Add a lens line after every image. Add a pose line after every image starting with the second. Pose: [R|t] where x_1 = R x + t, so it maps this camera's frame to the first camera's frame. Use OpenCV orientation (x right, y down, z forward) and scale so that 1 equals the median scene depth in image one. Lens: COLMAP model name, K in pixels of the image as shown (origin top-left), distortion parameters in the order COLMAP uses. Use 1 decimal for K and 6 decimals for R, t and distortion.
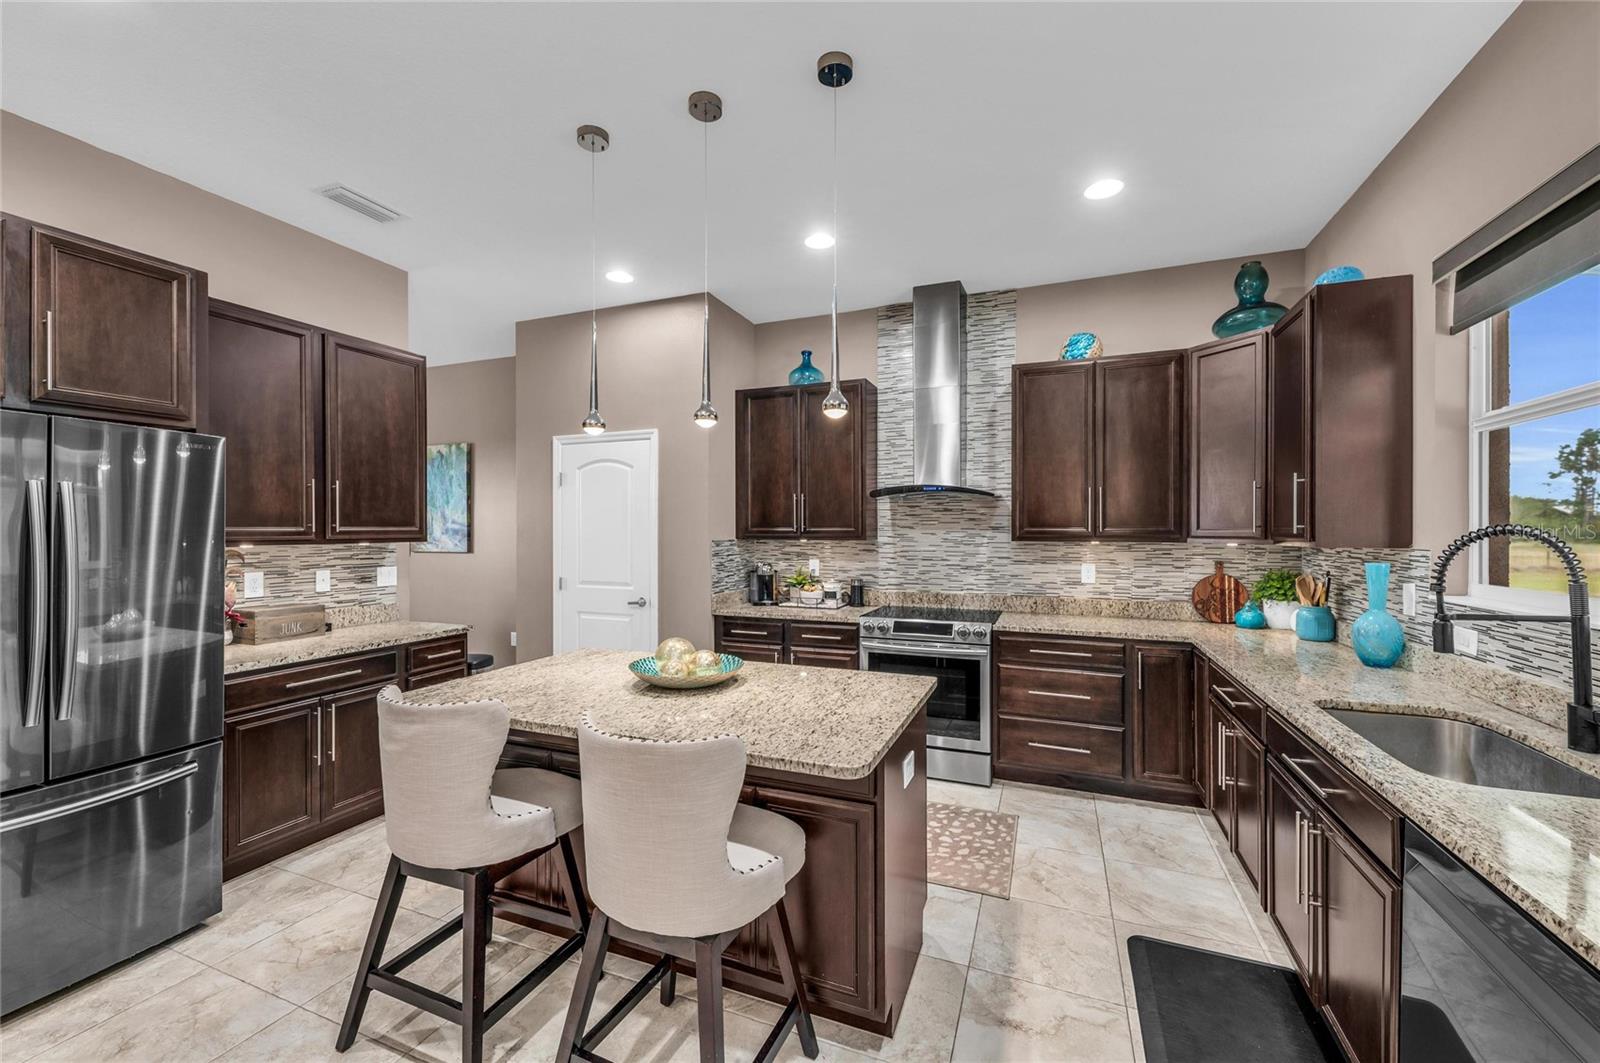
lens RADIAL K [[629.0, 0, 800.0], [0, 629.0, 531.5], [0, 0, 1]] dist [0.002173, -0.000084]
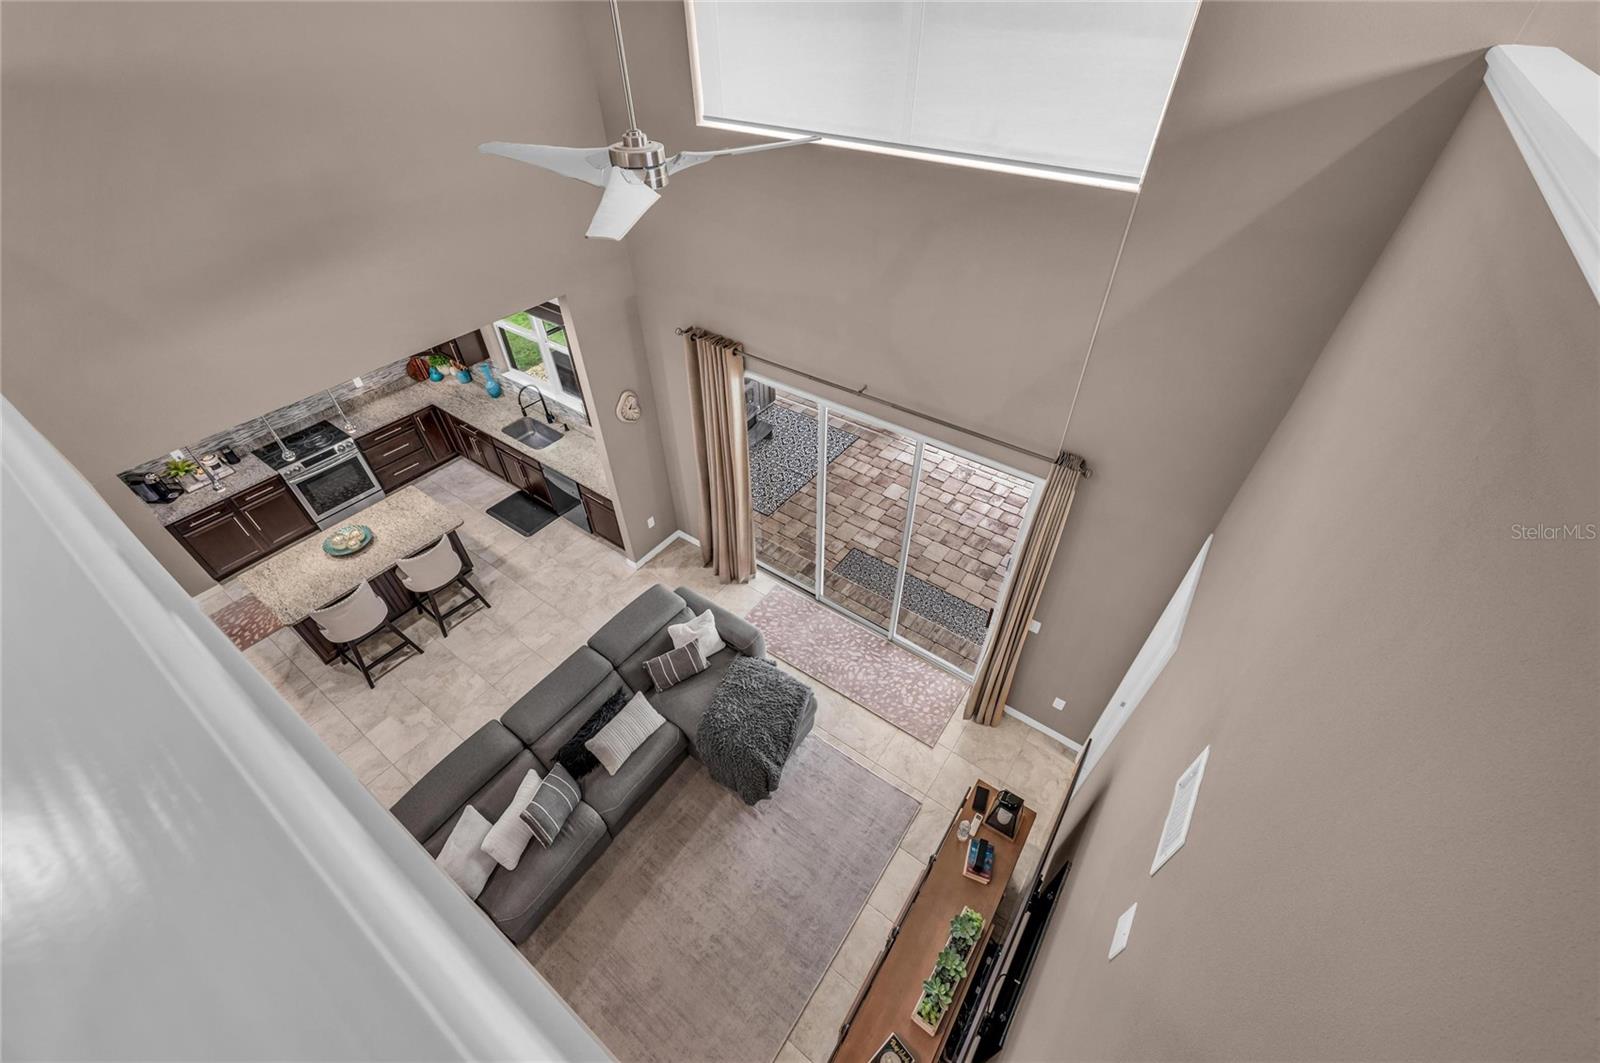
lens RADIAL K [[620.6, 0, 805.2], [0, 620.6, 537.1], [0, 0, 1]] dist [0.002576, 0.000104]
pose [[0.233685, -0.663697, 0.710561, -0.870105], [0.001901, 0.731106, 0.682262, -0.864789], [-0.972311, -0.158083, 0.172110, -0.716246]]
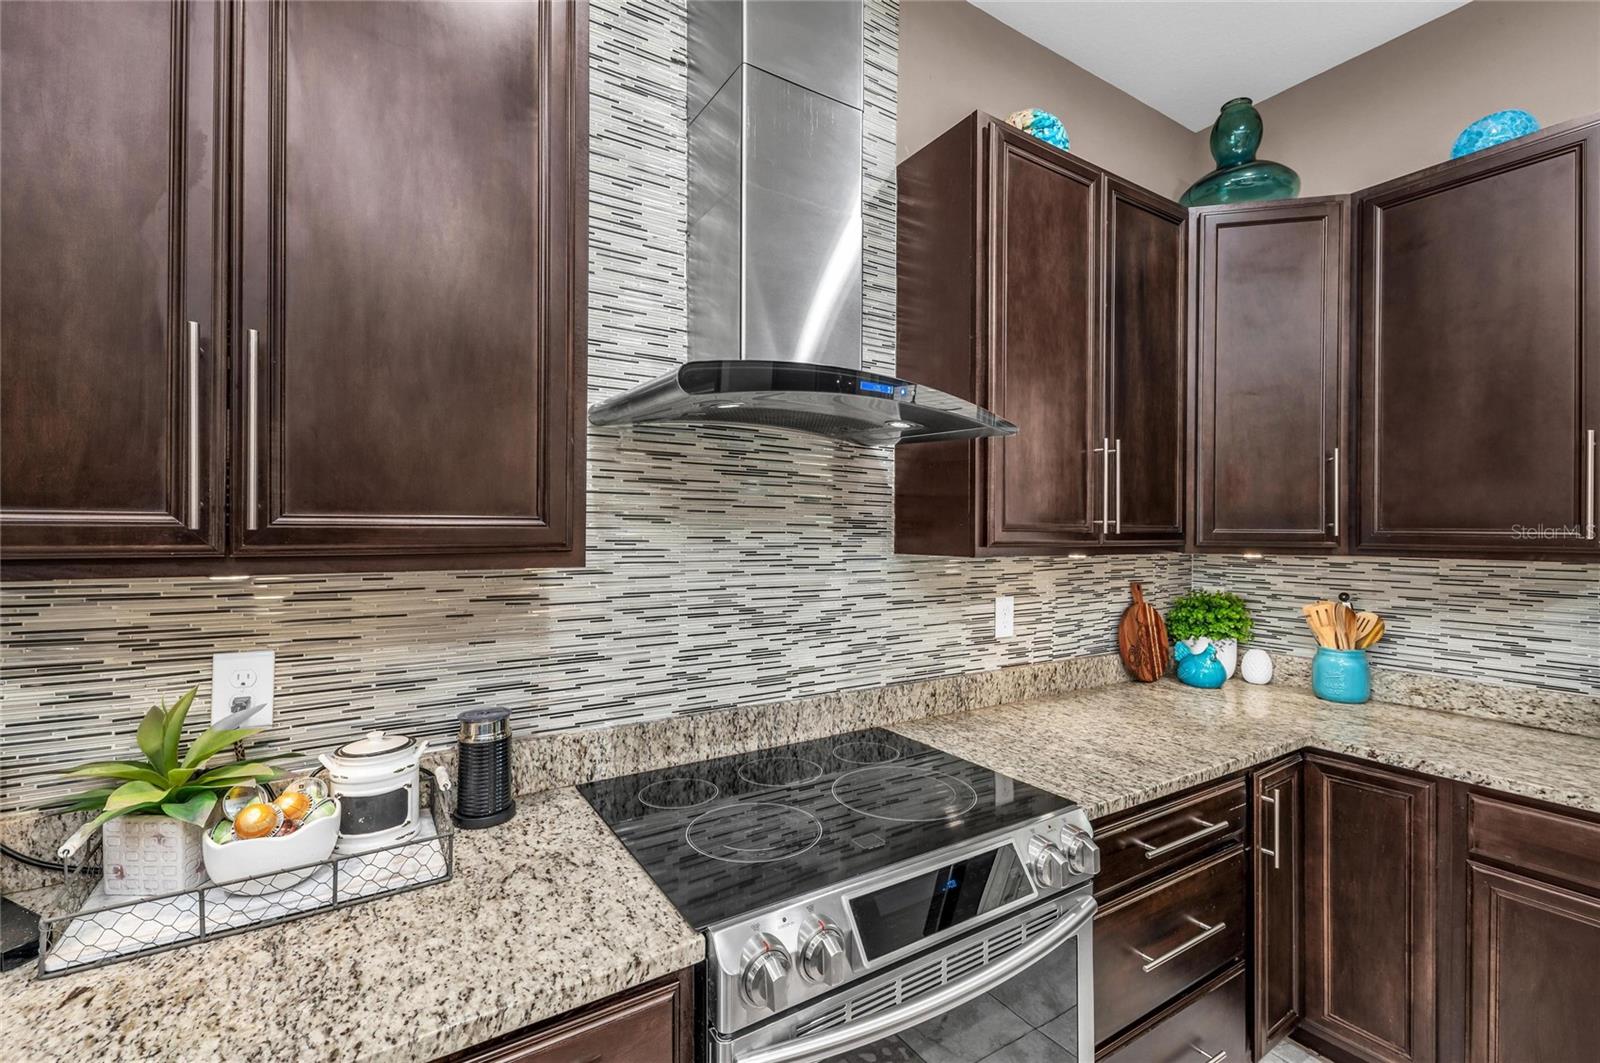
lens RADIAL K [[679.9, 0, 802.5], [0, 679.9, 529.6], [0, 0, 1]] dist [0.003533, 0.000334]
pose [[0.586173, 0.005478, 0.810167, -0.067977], [-0.003521, 0.999985, -0.004214, 0.000307], [-0.810178, -0.000382, 0.586183, 0.804317]]
